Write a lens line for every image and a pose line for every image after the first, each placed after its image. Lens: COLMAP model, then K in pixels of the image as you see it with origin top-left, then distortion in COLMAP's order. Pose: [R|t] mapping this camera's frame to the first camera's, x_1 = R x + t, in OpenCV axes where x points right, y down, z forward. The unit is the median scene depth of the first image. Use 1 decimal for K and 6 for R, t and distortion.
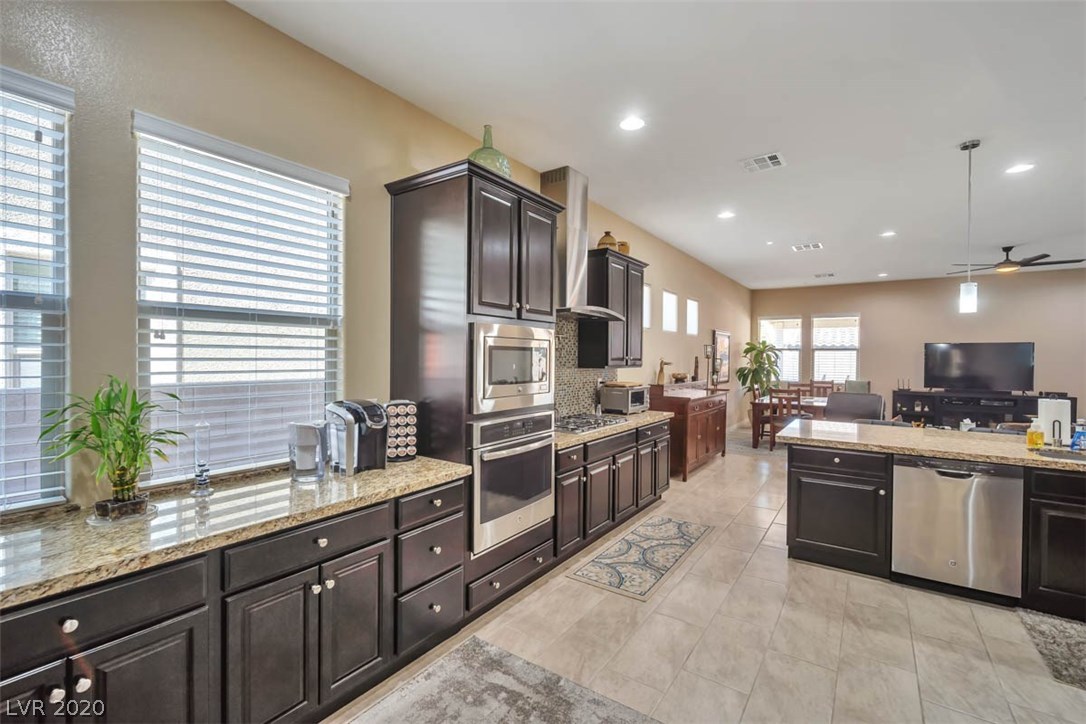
lens RADIAL K [[475.5, 0, 545.5], [0, 475.5, 359.8], [0, 0, 1]] dist [-0.002329, 0.000423]
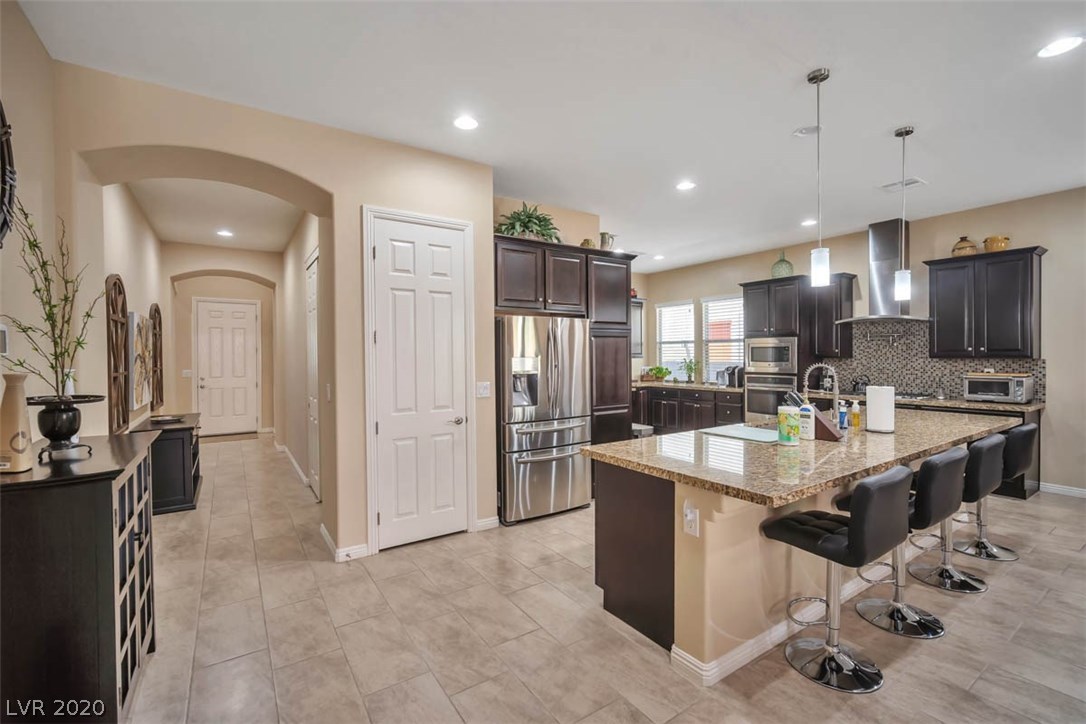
lens RADIAL K [[471.9, 0, 540.6], [0, 471.9, 360.8], [0, 0, 1]] dist [-0.011349, 0.001431]
pose [[-0.369789, 0.006244, -0.929095, 0.984500], [-0.002177, 0.999969, 0.007587, 0.011098], [0.929113, 0.004829, -0.369764, 0.310991]]
